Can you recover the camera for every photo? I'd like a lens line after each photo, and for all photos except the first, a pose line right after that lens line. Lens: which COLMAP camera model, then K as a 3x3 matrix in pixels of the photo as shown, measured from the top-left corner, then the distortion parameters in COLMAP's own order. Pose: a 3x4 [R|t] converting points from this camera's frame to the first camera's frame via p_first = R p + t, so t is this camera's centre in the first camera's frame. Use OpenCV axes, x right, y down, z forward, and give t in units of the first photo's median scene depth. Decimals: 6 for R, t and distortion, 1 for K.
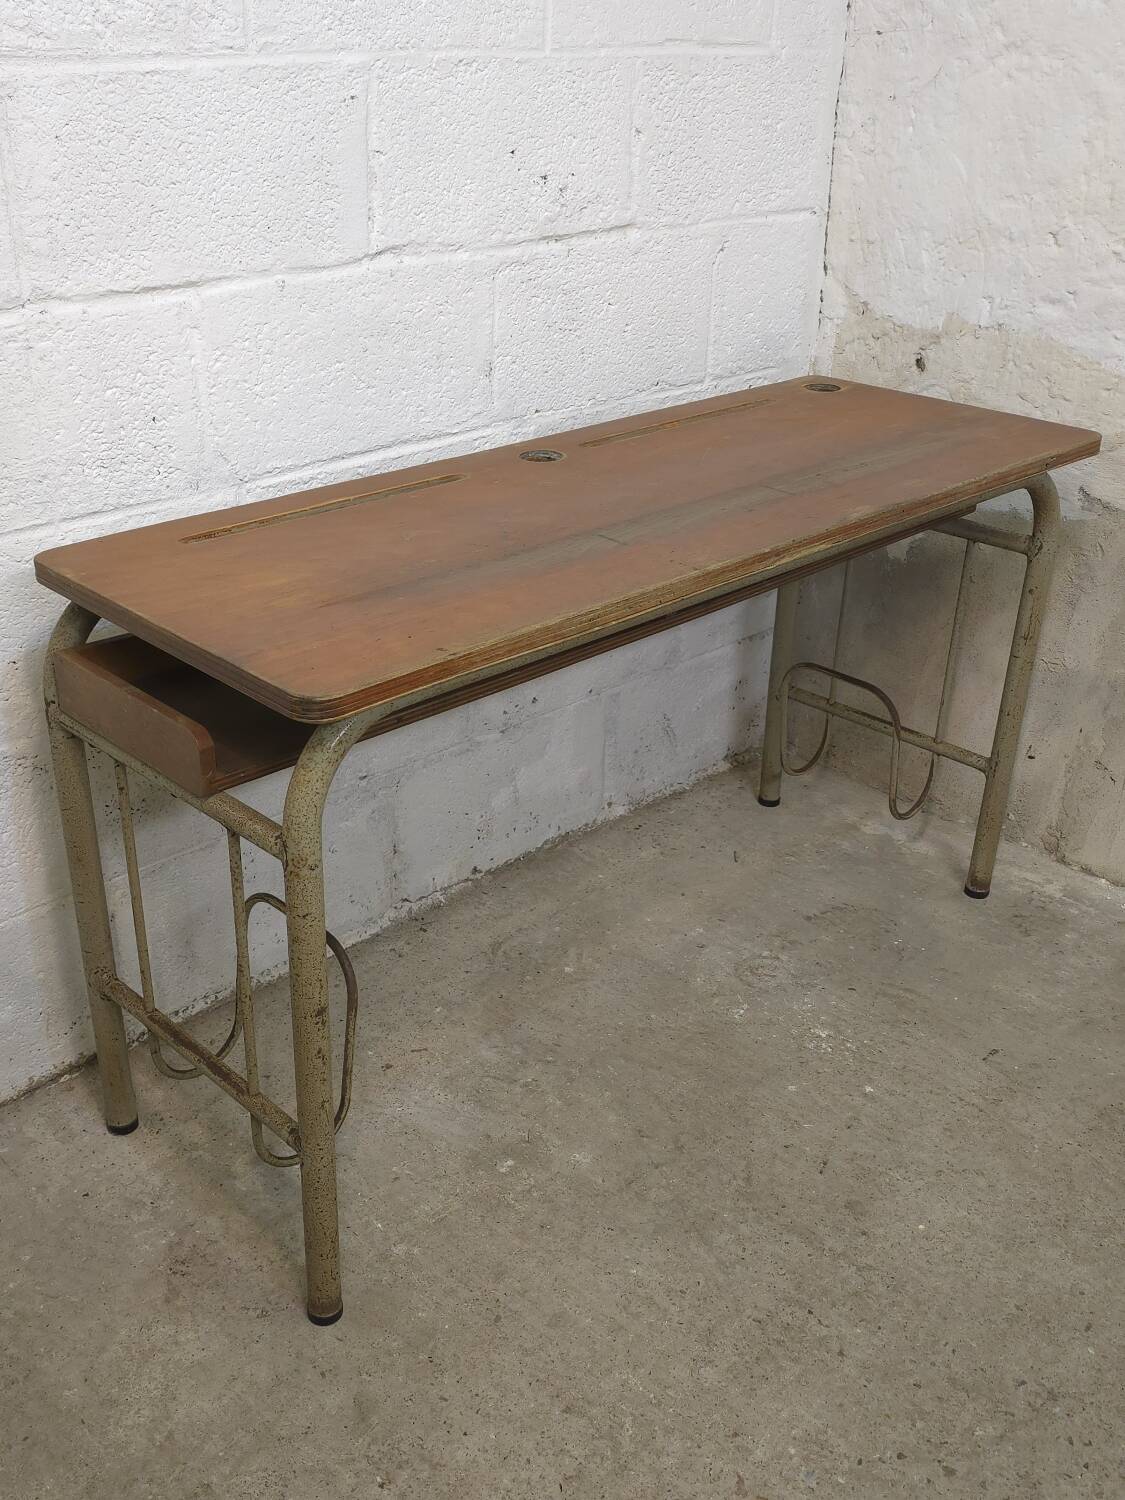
lens RADIAL K [[1546.3, 0, 551.5], [0, 1546.3, 750.1], [0, 0, 1]] dist [0.097009, -0.145602]
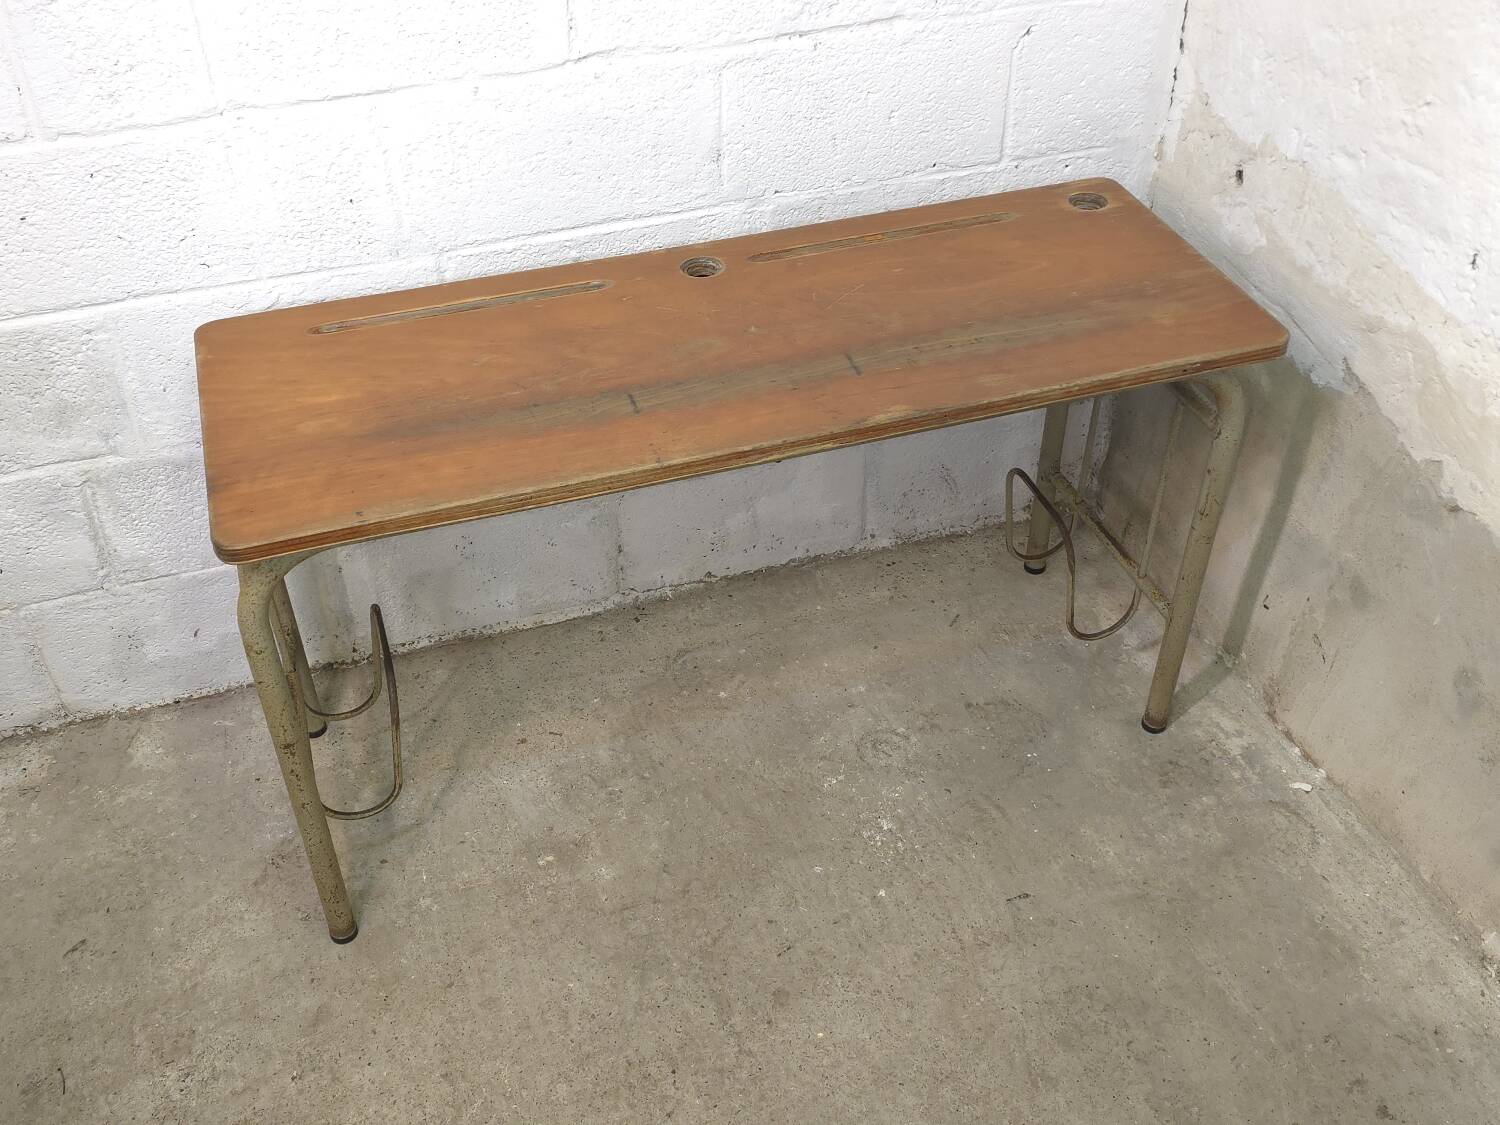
lens RADIAL K [[1539.0, 0, 738.5], [0, 1539.0, 552.9], [0, 0, 1]] dist [0.101688, -0.150862]
pose [[0.896102, 0.257032, -0.361850, 0.423444], [-0.167825, 0.950947, 0.259875, -0.264438], [0.410896, -0.172147, 0.895282, 0.018004]]
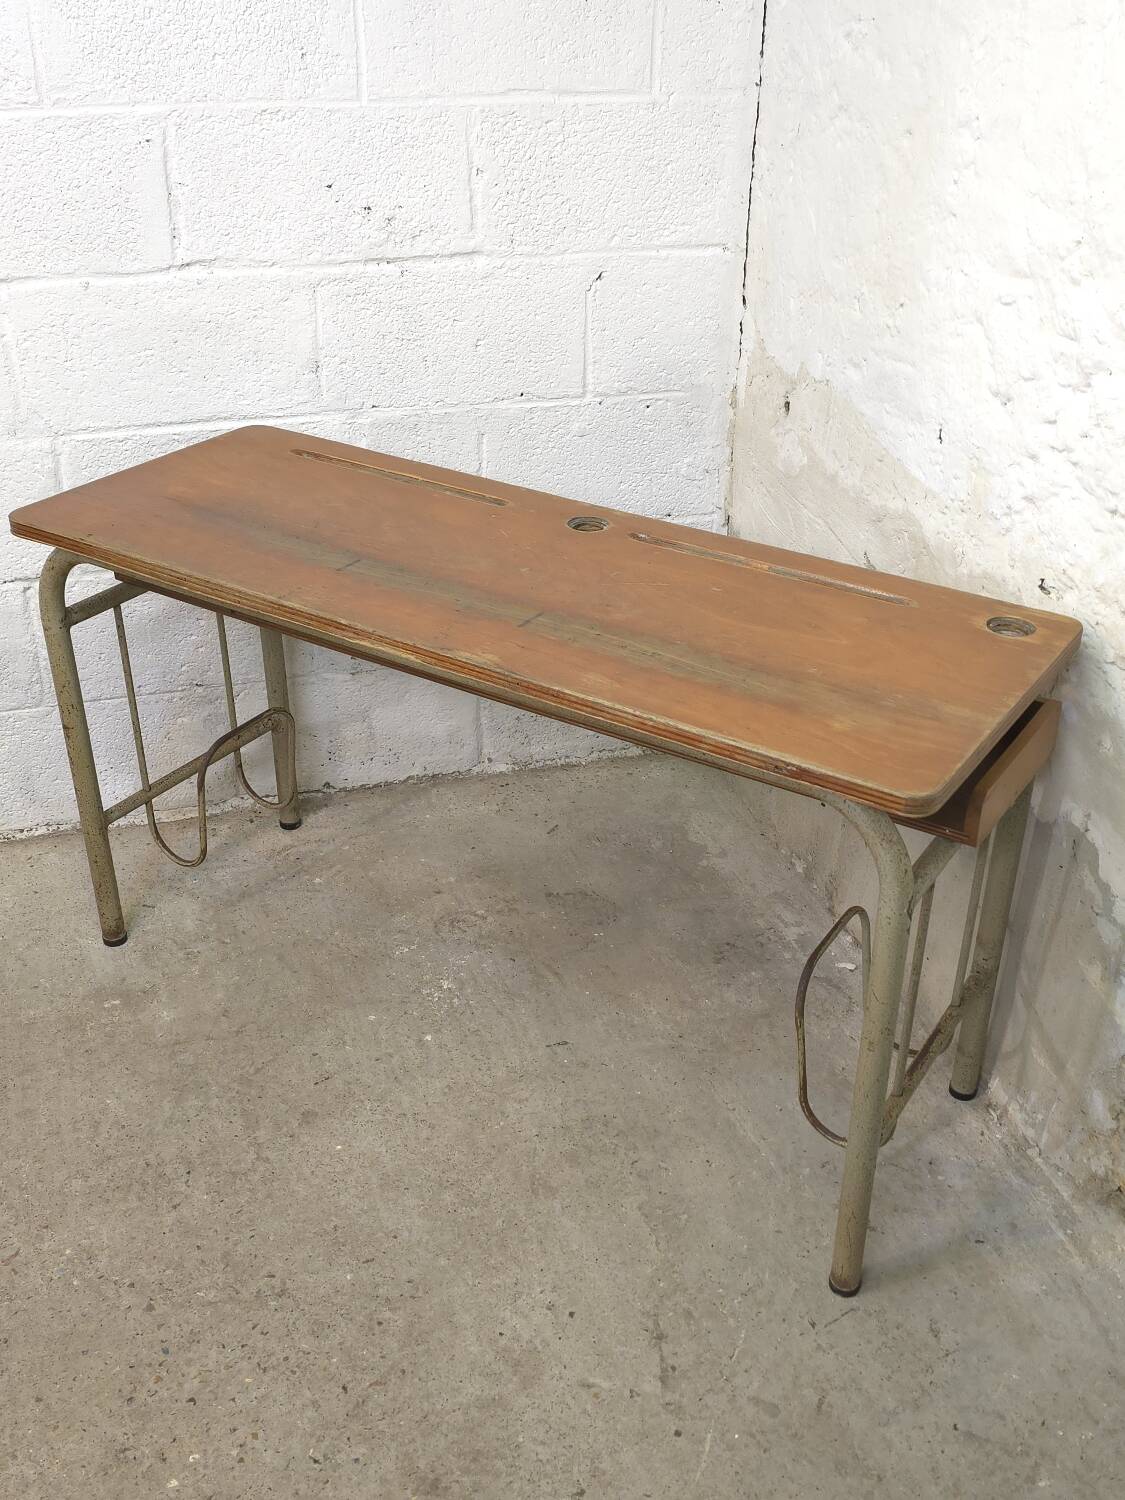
lens RADIAL K [[1539.0, 0, 554.8], [0, 1539.0, 752.5], [0, 0, 1]] dist [0.101688, -0.150862]
pose [[0.884189, 0.222531, -0.410718, 0.669656], [-0.199002, 0.974904, 0.099804, -0.113415], [0.422620, -0.006512, 0.906283, 0.008560]]
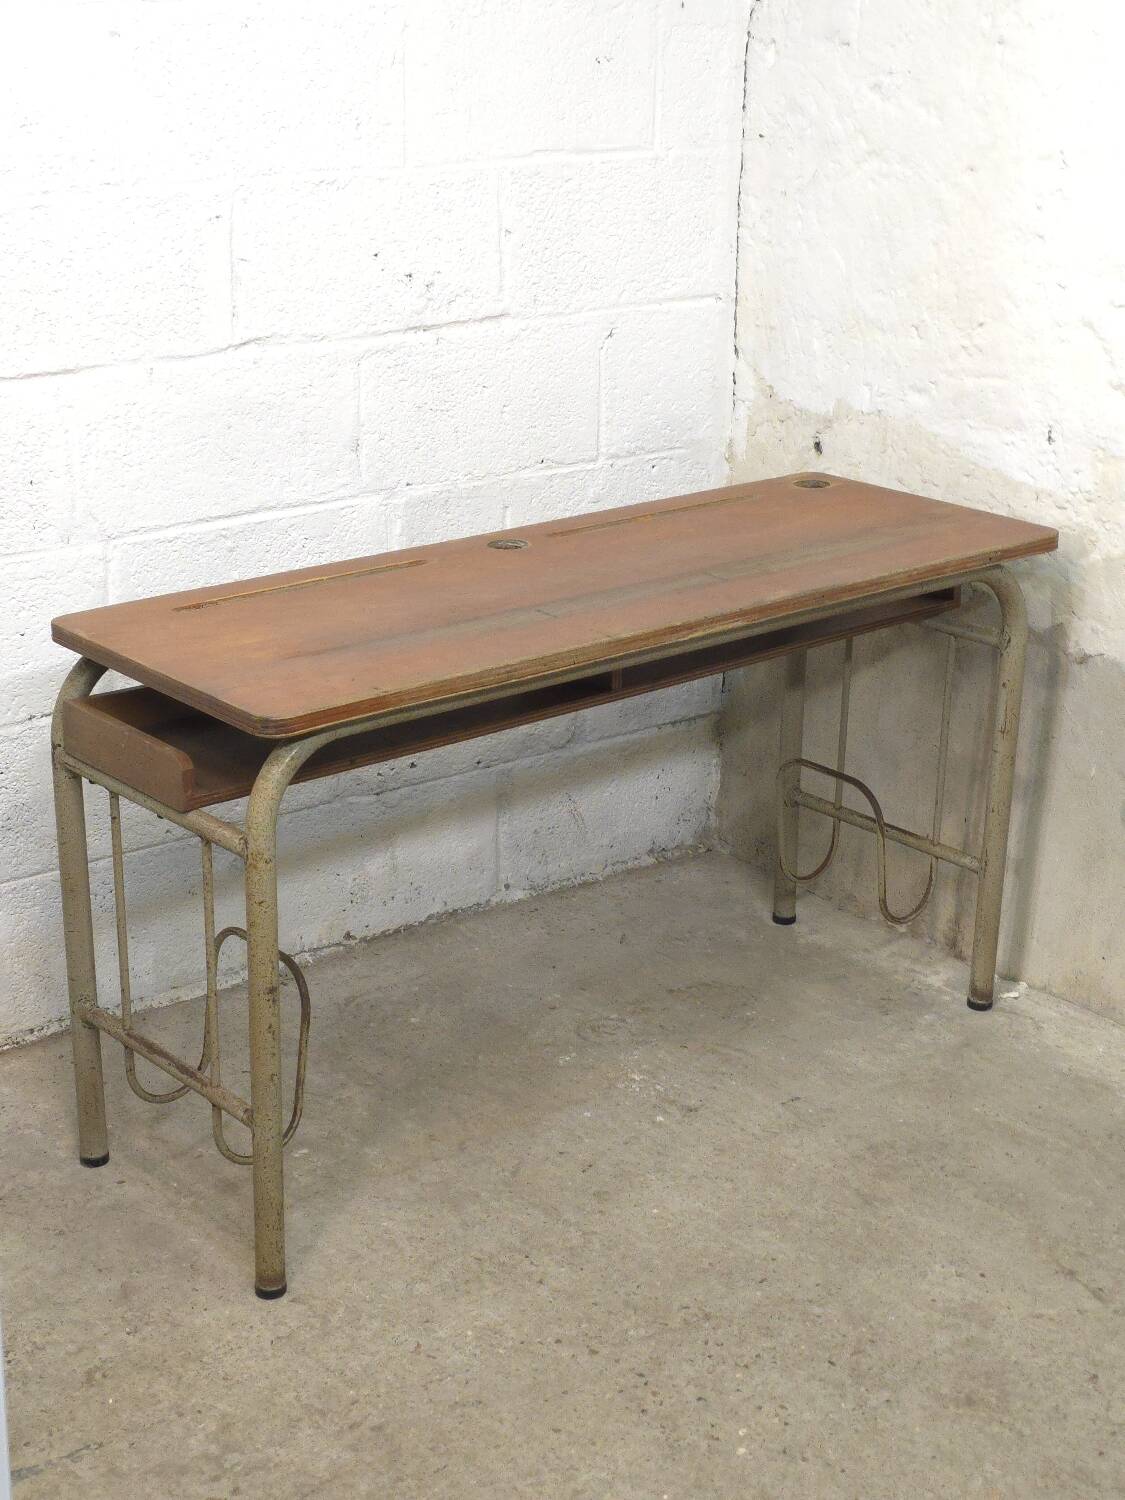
lens RADIAL K [[2492.7, 0, 555.9], [0, 2492.7, 742.5], [0, 0, 1]] dist [0.262880, -1.063927]
pose [[0.992889, 0.029809, -0.115250, 0.304930], [-0.043234, 0.992330, -0.115809, 0.155713], [0.110914, 0.119969, 0.986563, -0.677539]]
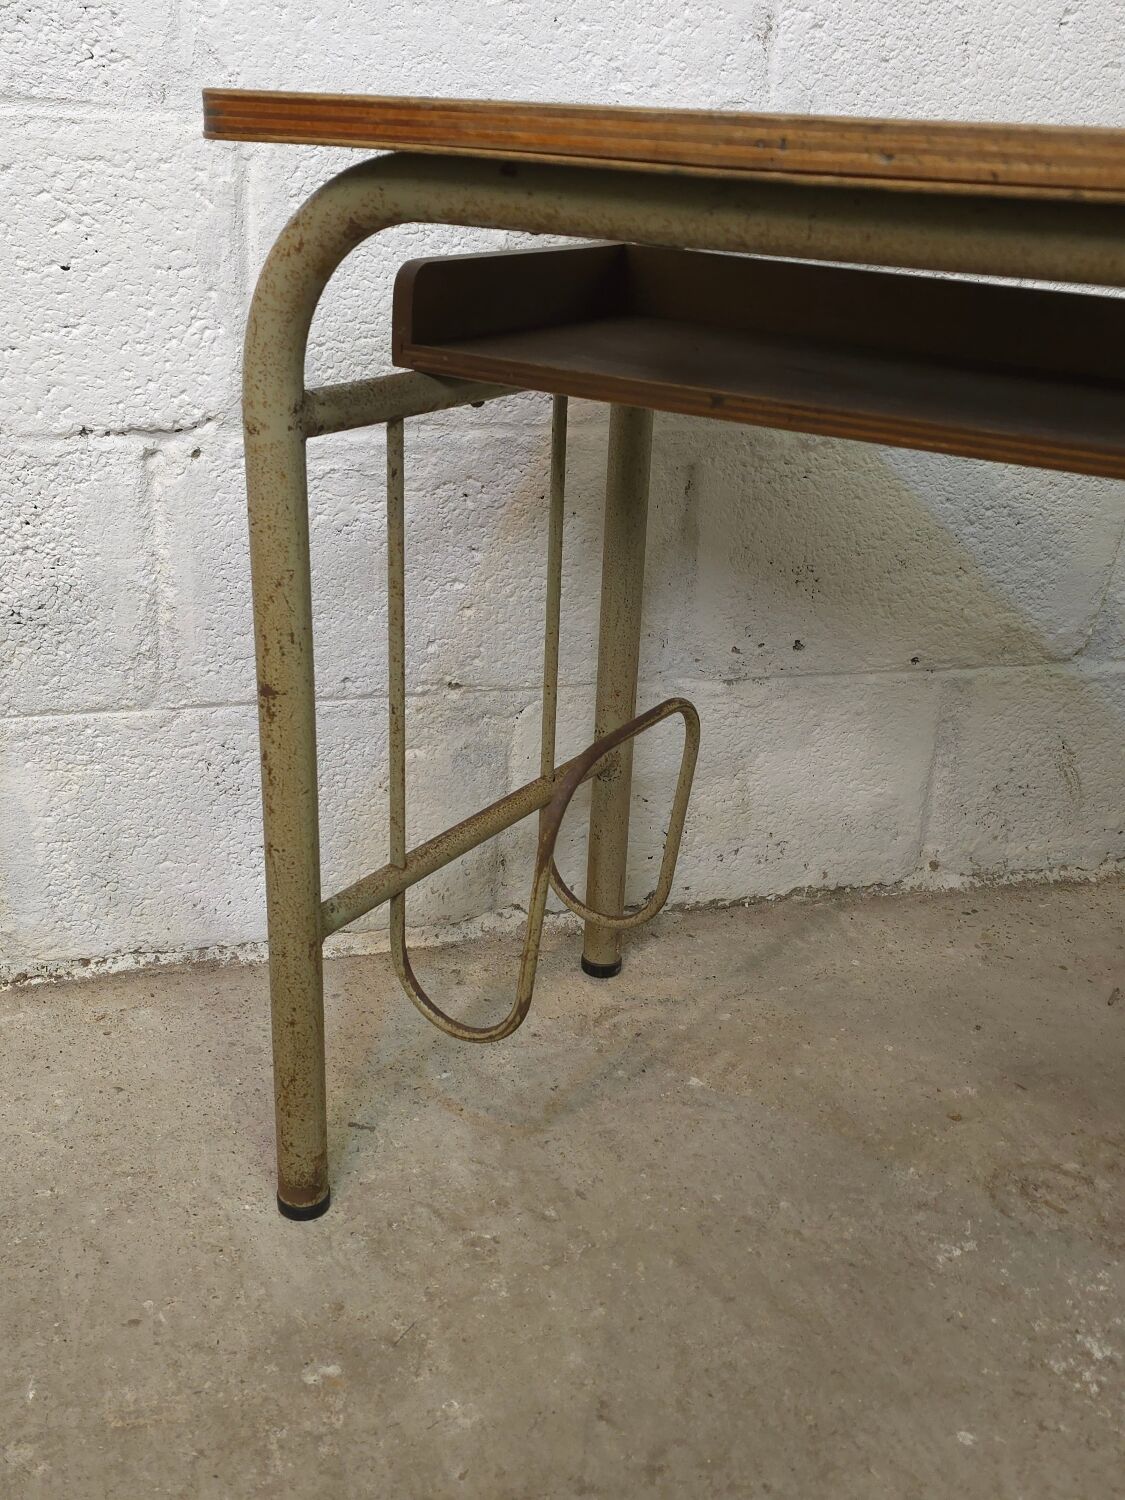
lens RADIAL K [[1553.1, 0, 553.5], [0, 1553.1, 752.1], [0, 0, 1]] dist [0.117244, -0.194012]
pose [[0.886267, 0.200413, -0.417570, 0.191455], [-0.232351, 0.972271, -0.026510, 0.053725], [0.400679, 0.120518, 0.908258, 0.463712]]
